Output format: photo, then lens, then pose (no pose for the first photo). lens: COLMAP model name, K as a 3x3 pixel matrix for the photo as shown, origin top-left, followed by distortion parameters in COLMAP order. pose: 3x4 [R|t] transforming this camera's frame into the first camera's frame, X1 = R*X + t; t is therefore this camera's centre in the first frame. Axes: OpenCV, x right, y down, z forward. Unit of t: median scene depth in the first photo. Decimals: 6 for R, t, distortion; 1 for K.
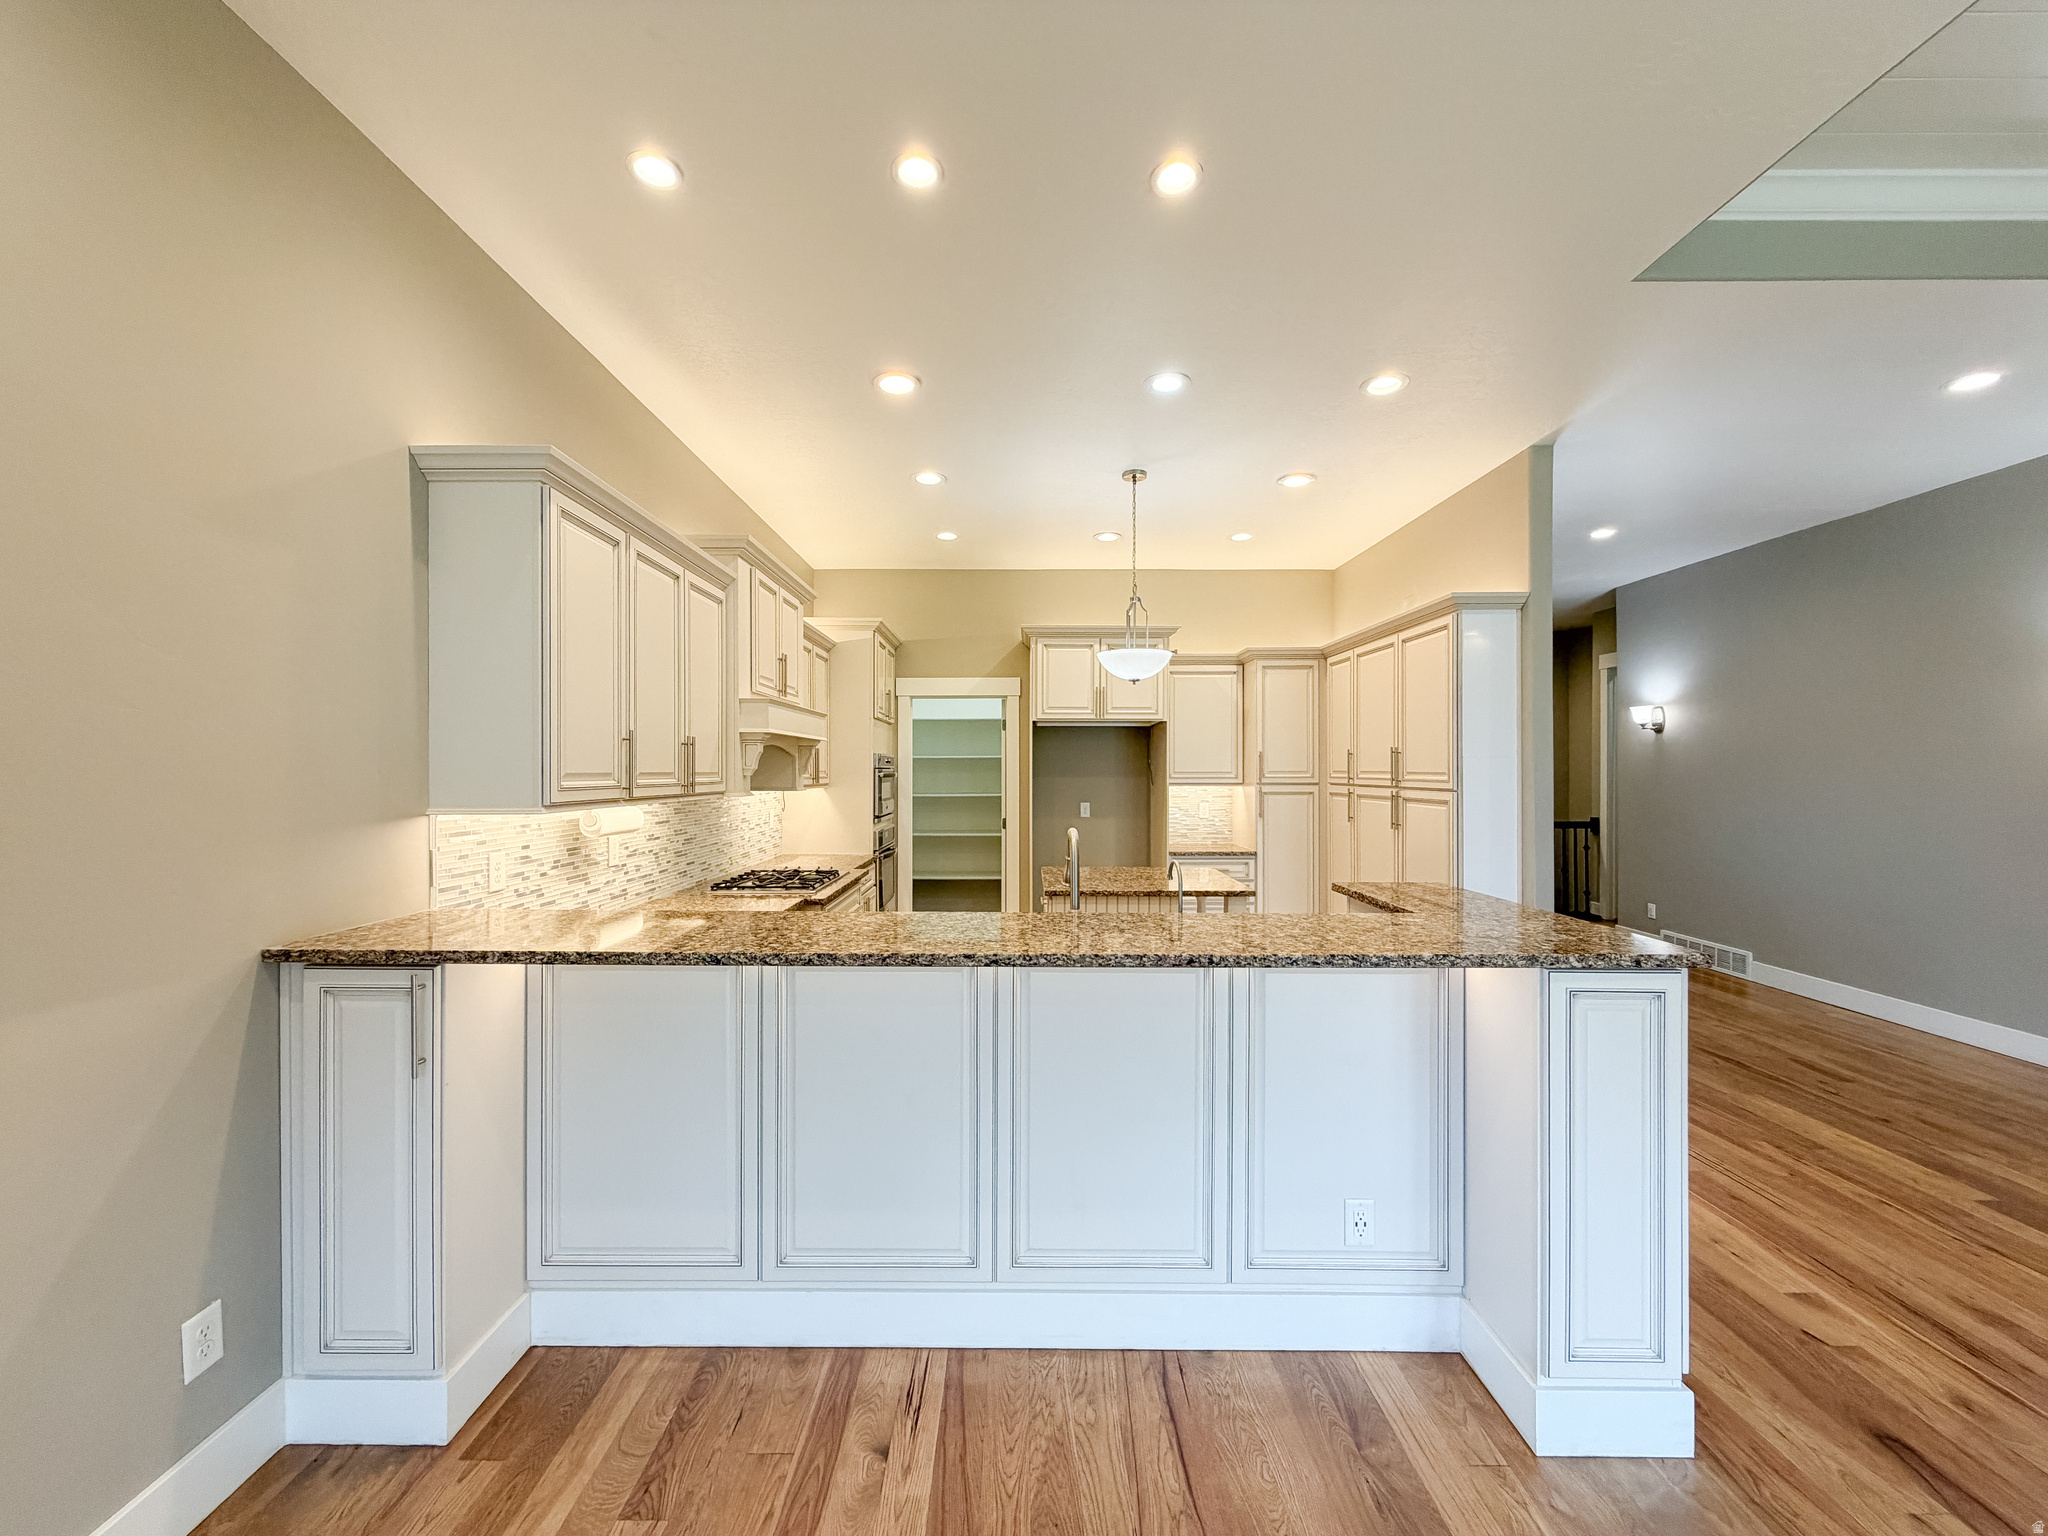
lens RADIAL K [[814.0, 0, 1020.8], [0, 814.0, 765.1], [0, 0, 1]] dist [0.000094, 0.000064]
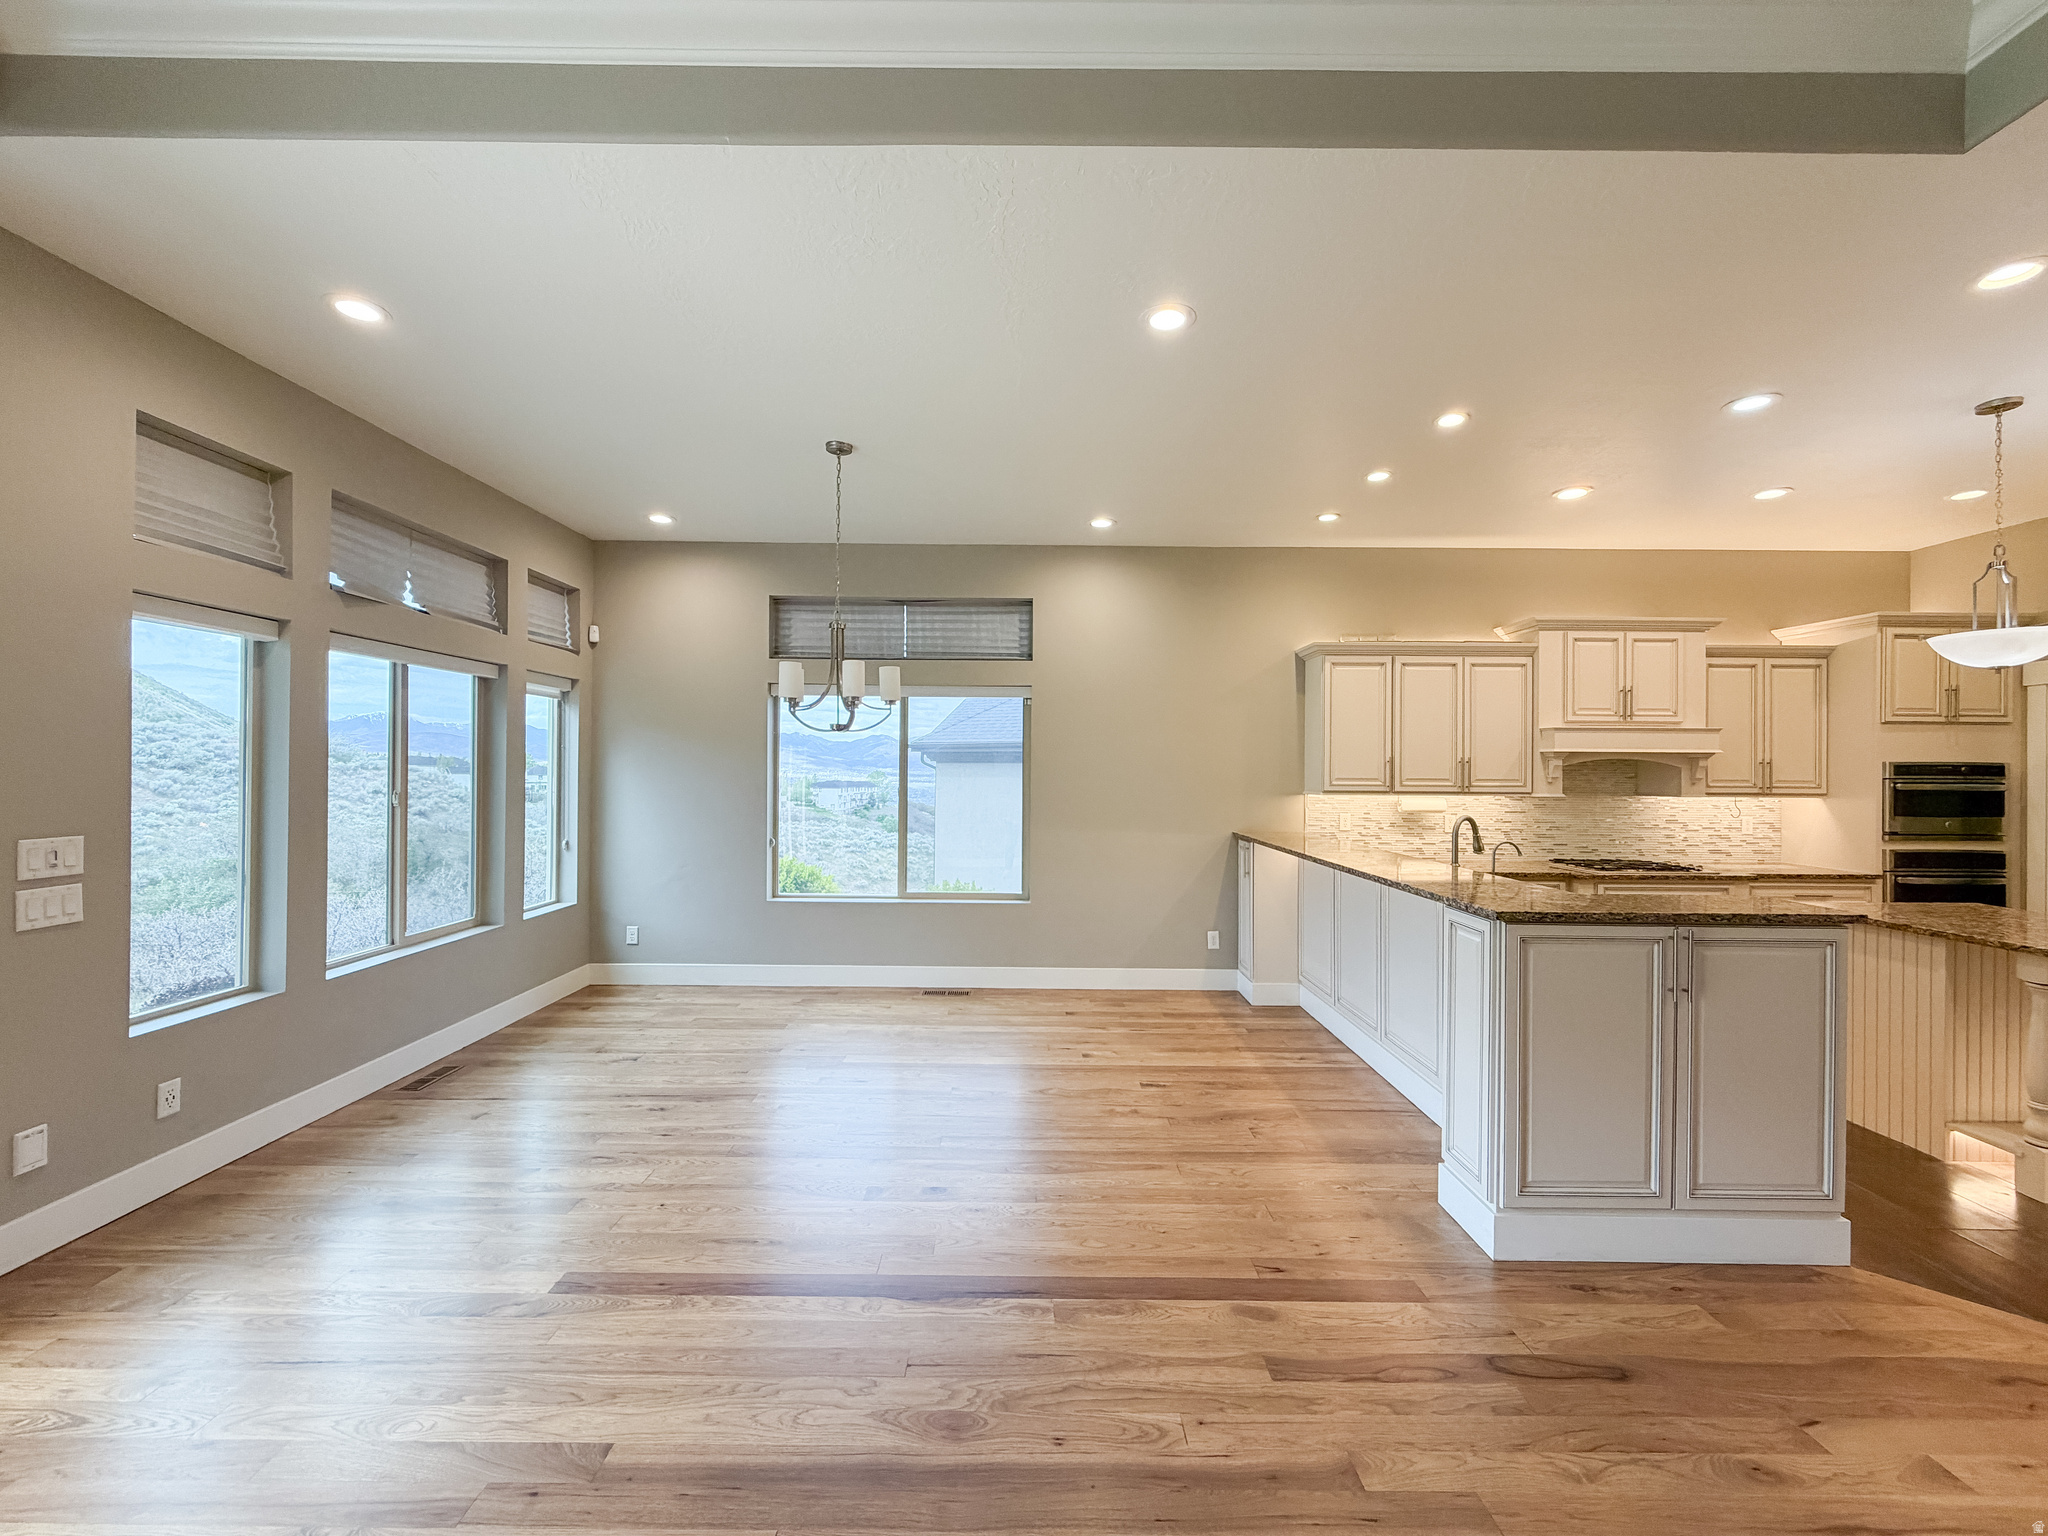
lens RADIAL K [[814.0, 0, 1021.6], [0, 814.0, 767.1], [0, 0, 1]] dist [0.000094, 0.000064]
pose [[-0.000931, -0.004758, -0.999988, 1.383187], [-0.001291, 0.999988, -0.004757, -0.007096], [0.999999, 0.001286, -0.000937, 0.101964]]
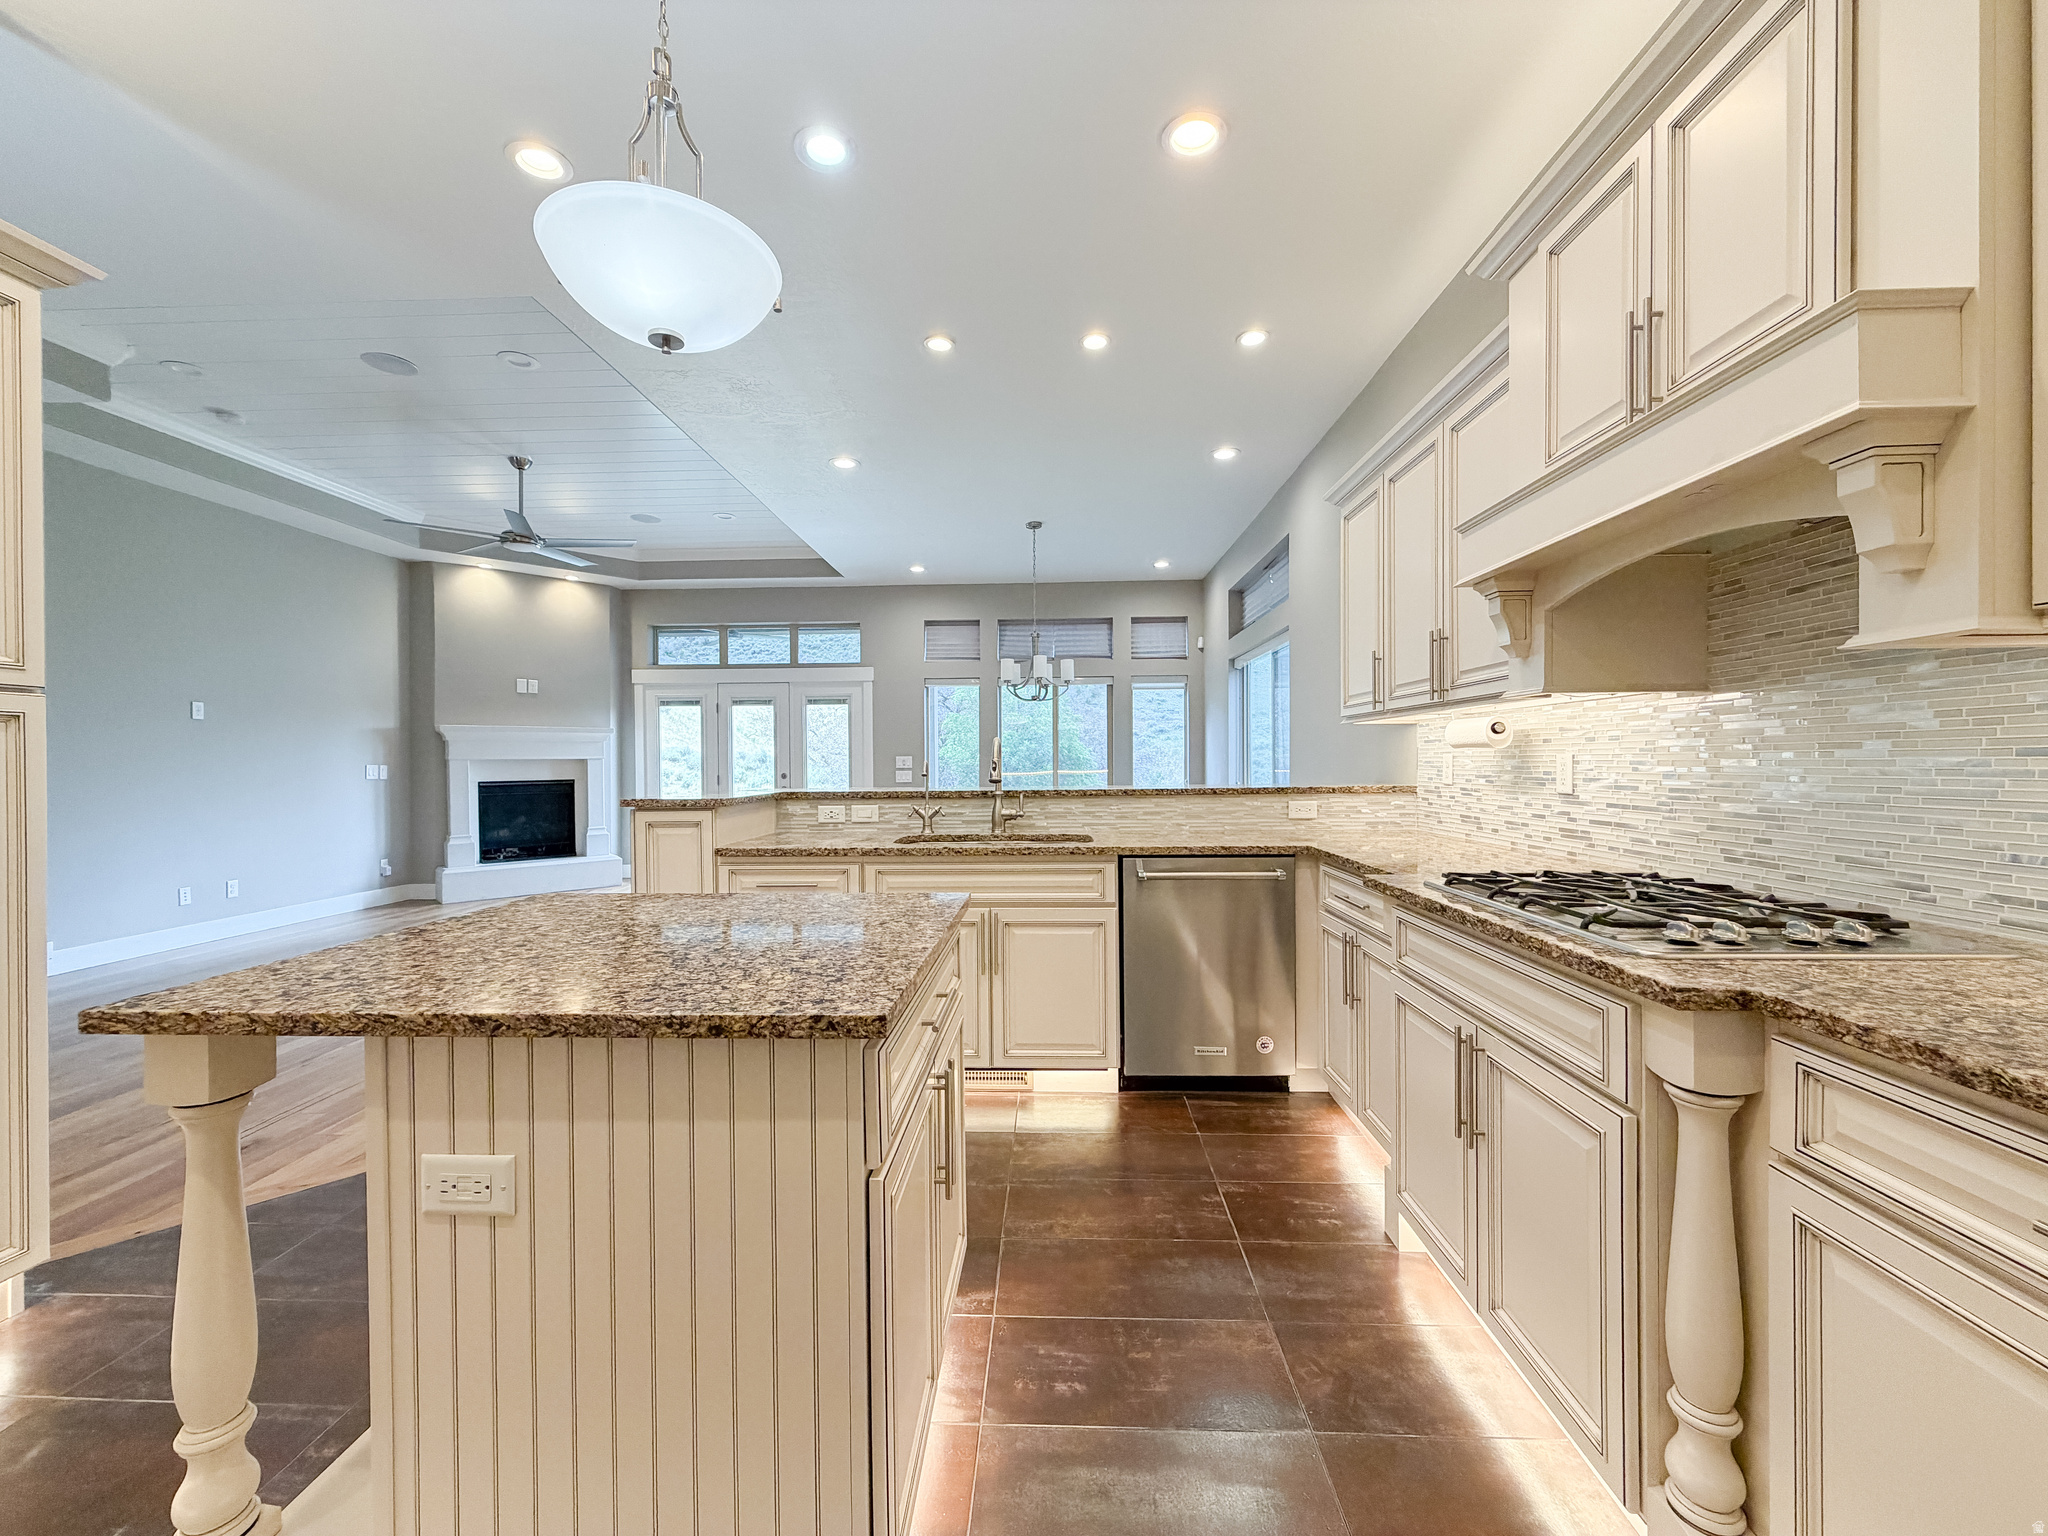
lens RADIAL K [[814.0, 0, 1021.9], [0, 814.0, 767.7], [0, 0, 1]] dist [0.000094, 0.000064]
pose [[-0.999221, 0.006445, 0.038942, -0.026762], [0.006477, 0.999979, 0.000695, 0.107620], [-0.038936, 0.000947, -0.999241, 1.998685]]
